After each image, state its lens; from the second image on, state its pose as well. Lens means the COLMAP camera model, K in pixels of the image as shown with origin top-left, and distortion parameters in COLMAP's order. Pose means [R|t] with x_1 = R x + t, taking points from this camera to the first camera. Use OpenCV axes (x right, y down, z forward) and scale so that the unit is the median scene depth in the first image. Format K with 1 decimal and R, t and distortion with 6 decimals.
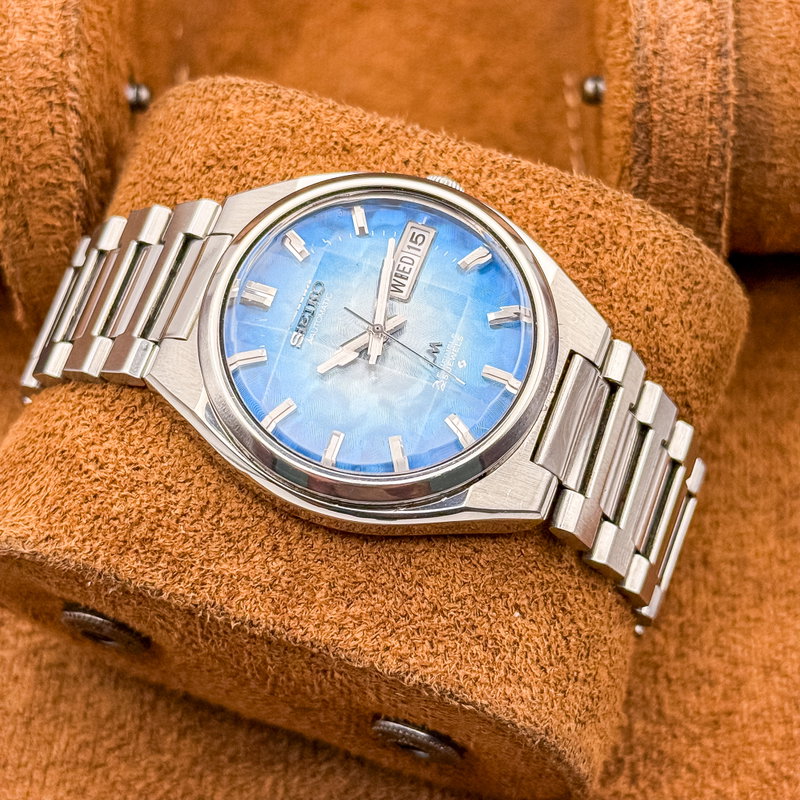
lens RADIAL K [[1852.8, 0, 394.8], [0, 1852.8, 401.5], [0, 0, 1]] dist [0.142994, 0.000000]
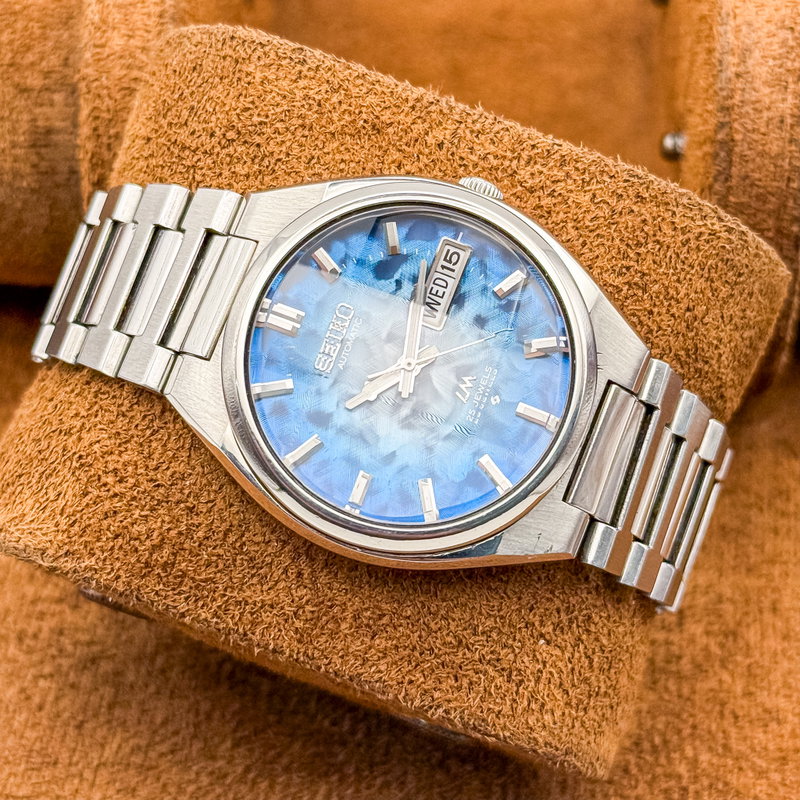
lens RADIAL K [[1852.8, 0, 396.7], [0, 1852.8, 397.9], [0, 0, 1]] dist [0.142994, 0.000000]
pose [[0.999685, 0.020811, 0.014034, -0.027912], [-0.023506, 0.972279, 0.232640, -0.236813], [-0.008803, -0.232896, 0.972462, 0.062215]]
